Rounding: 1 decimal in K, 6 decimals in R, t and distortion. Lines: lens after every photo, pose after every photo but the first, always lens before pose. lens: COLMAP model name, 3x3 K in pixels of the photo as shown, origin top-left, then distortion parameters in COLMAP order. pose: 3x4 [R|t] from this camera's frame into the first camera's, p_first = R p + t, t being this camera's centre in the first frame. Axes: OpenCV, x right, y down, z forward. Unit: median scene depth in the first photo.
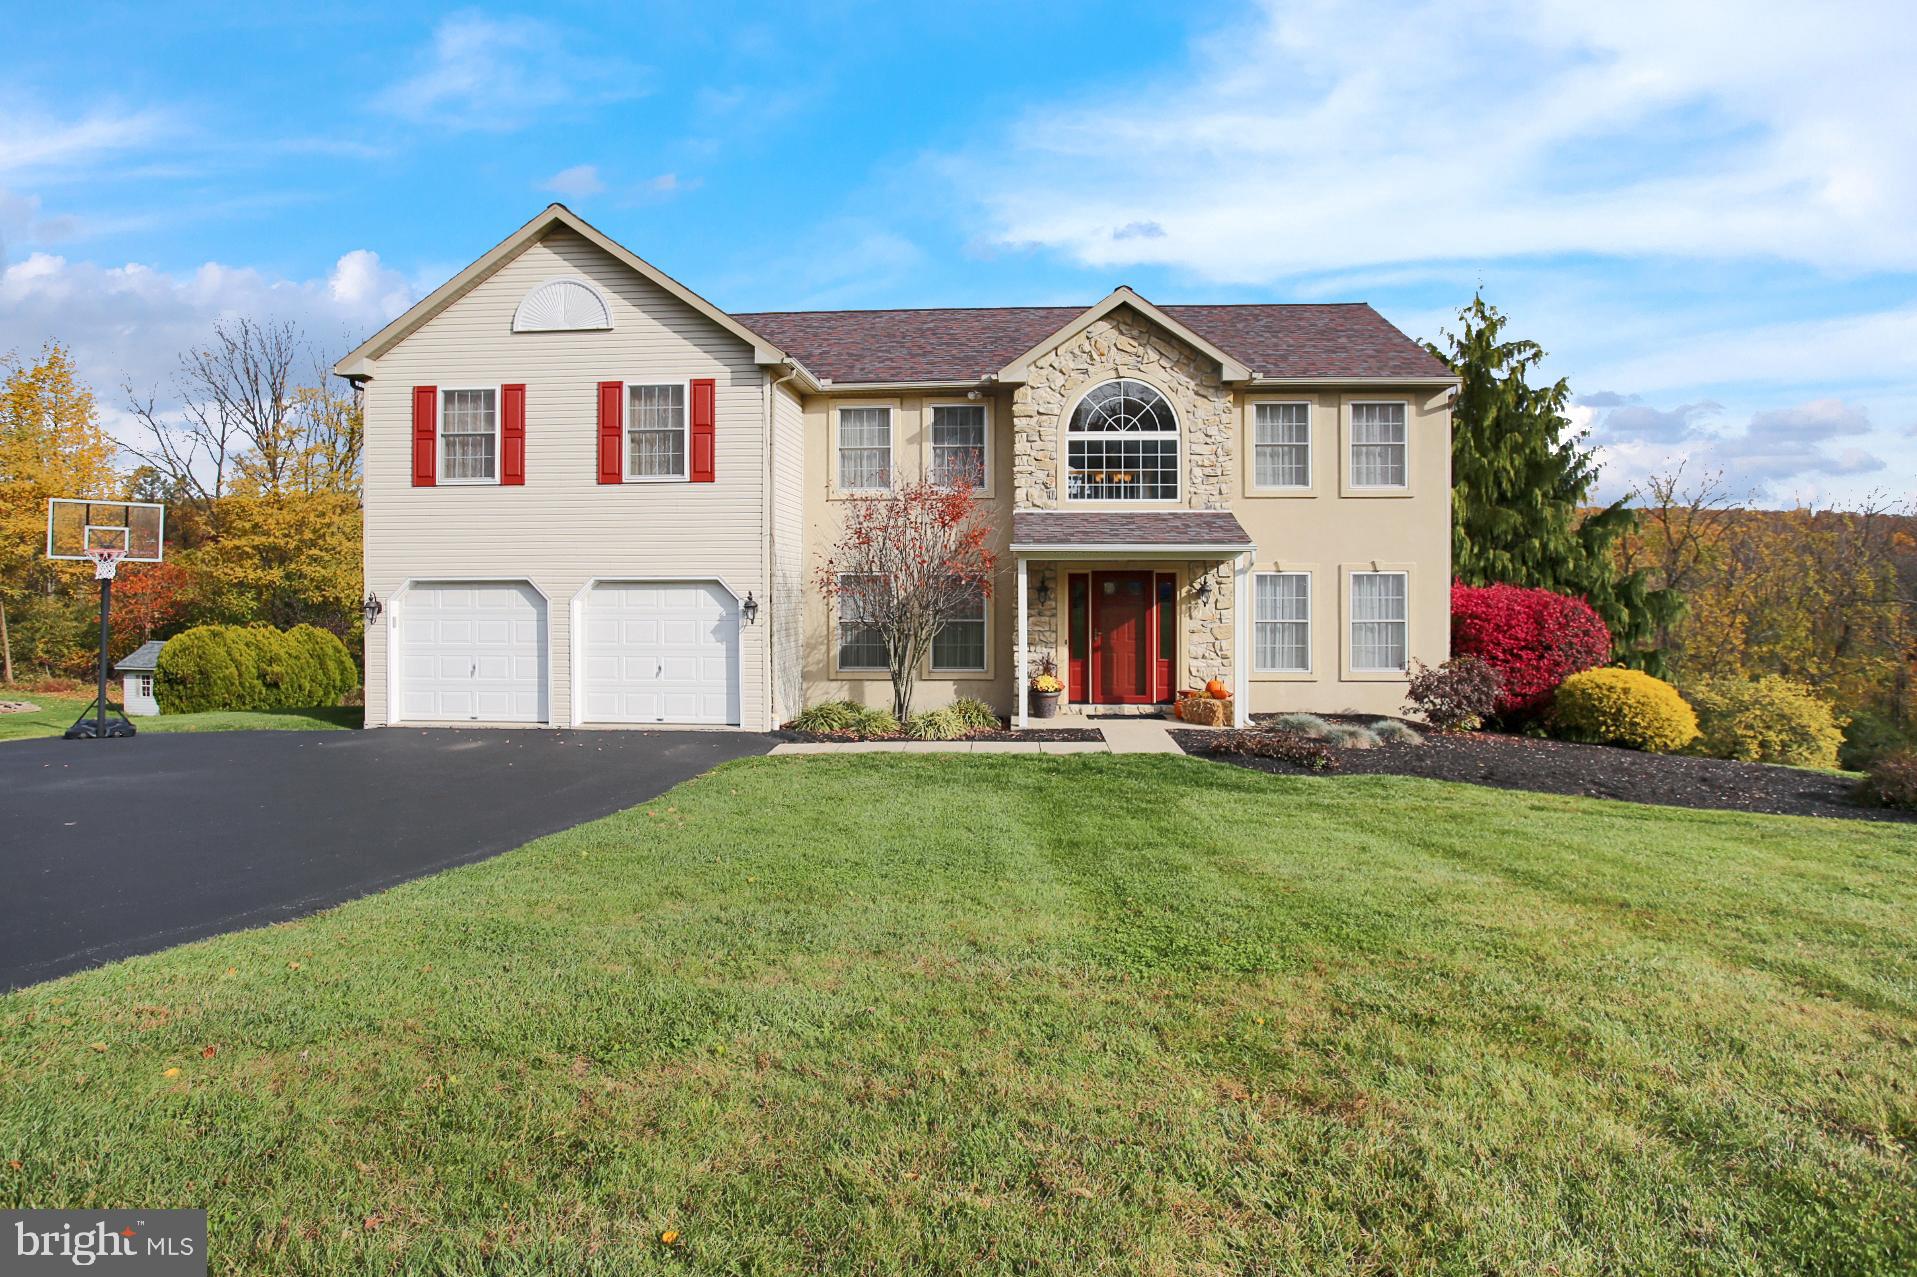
lens RADIAL K [[1119.5, 0, 958.6], [0, 1119.5, 599.8], [0, 0, 1]] dist [-0.041928, 0.000920]
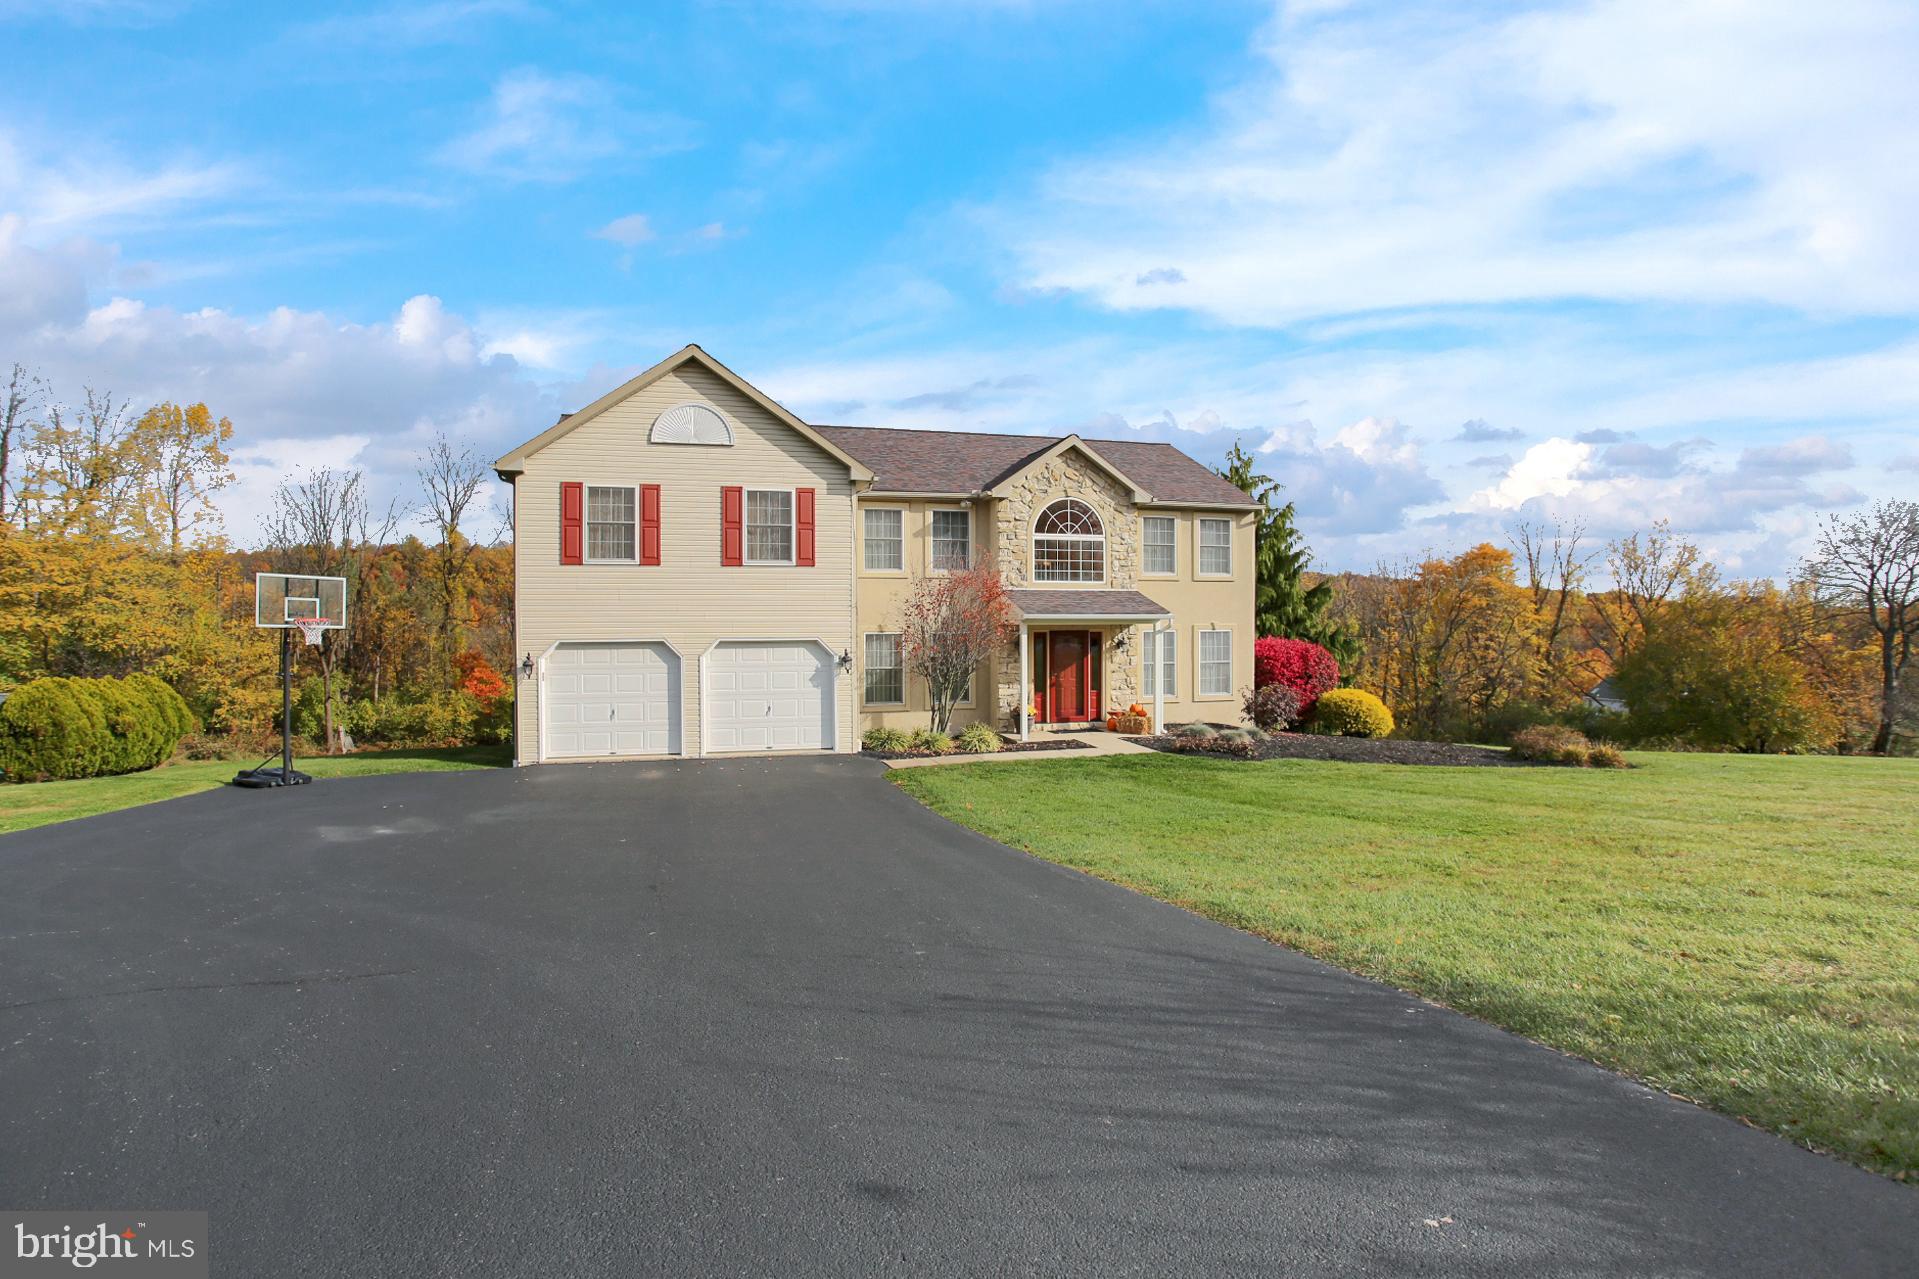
lens RADIAL K [[948.0, 0, 959.5], [0, 948.0, 639.5], [0, 0, 1]] dist [-0.043023, 0.000085]
pose [[0.941640, -0.008049, 0.336525, -0.400719], [0.006258, 0.999960, 0.006406, -0.022852], [-0.336563, -0.003926, 0.941653, -0.107369]]
